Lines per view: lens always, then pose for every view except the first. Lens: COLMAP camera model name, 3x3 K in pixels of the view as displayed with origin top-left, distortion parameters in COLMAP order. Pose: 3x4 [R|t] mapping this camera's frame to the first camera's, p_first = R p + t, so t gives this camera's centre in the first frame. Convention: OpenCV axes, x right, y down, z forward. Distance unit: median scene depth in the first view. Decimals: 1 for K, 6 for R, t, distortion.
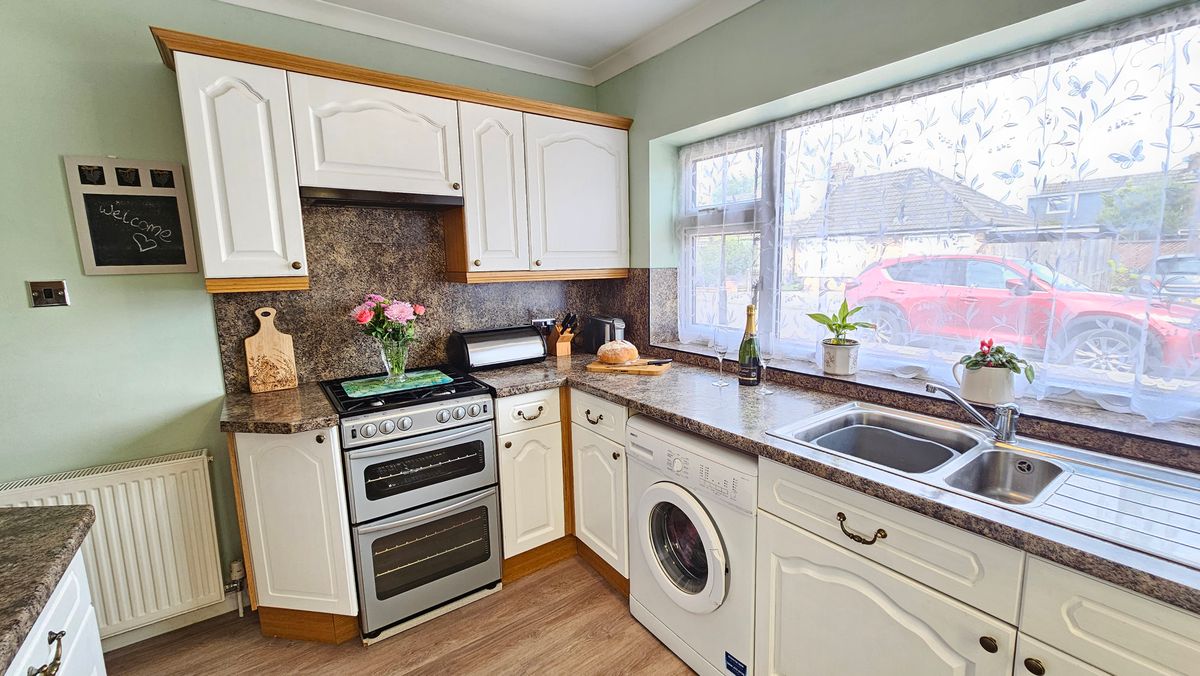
lens RADIAL K [[494.1, 0, 613.3], [0, 494.1, 333.6], [0, 0, 1]] dist [0.009115, -0.004117]
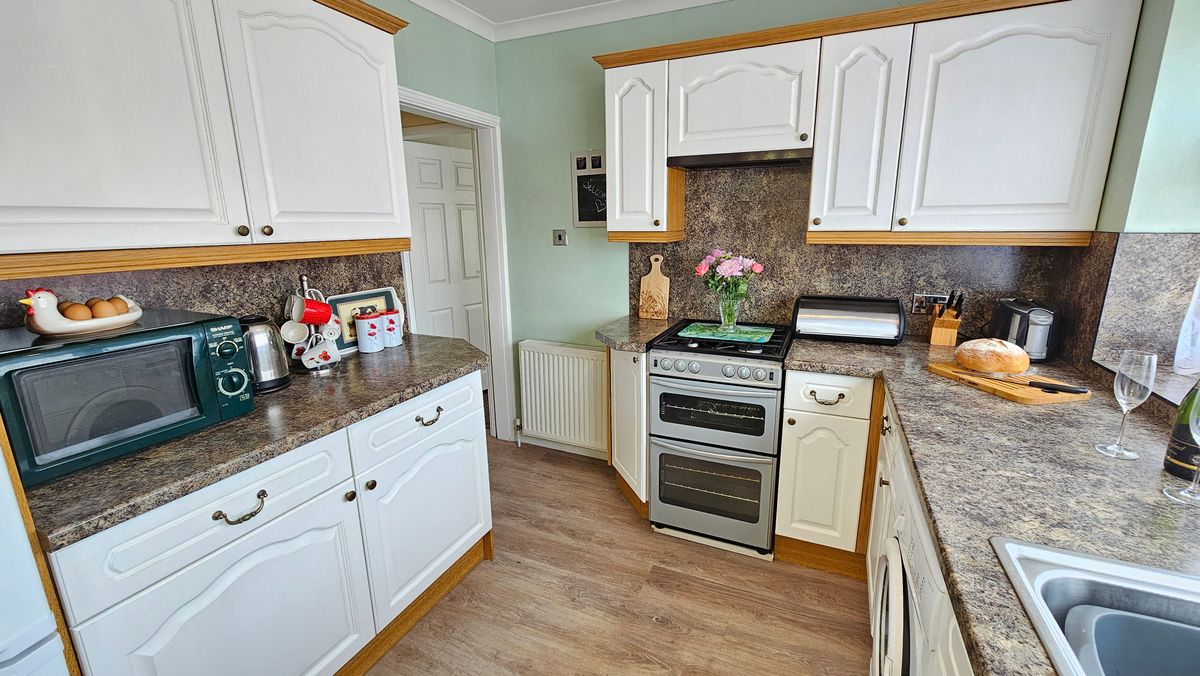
lens RADIAL K [[494.1, 0, 613.3], [0, 494.1, 333.6], [0, 0, 1]] dist [0.009115, -0.004117]
pose [[0.503577, 0.203479, -0.839647, 0.370247], [-0.122330, 0.978871, 0.163851, -0.048295], [0.855246, 0.020203, 0.517829, 0.233403]]
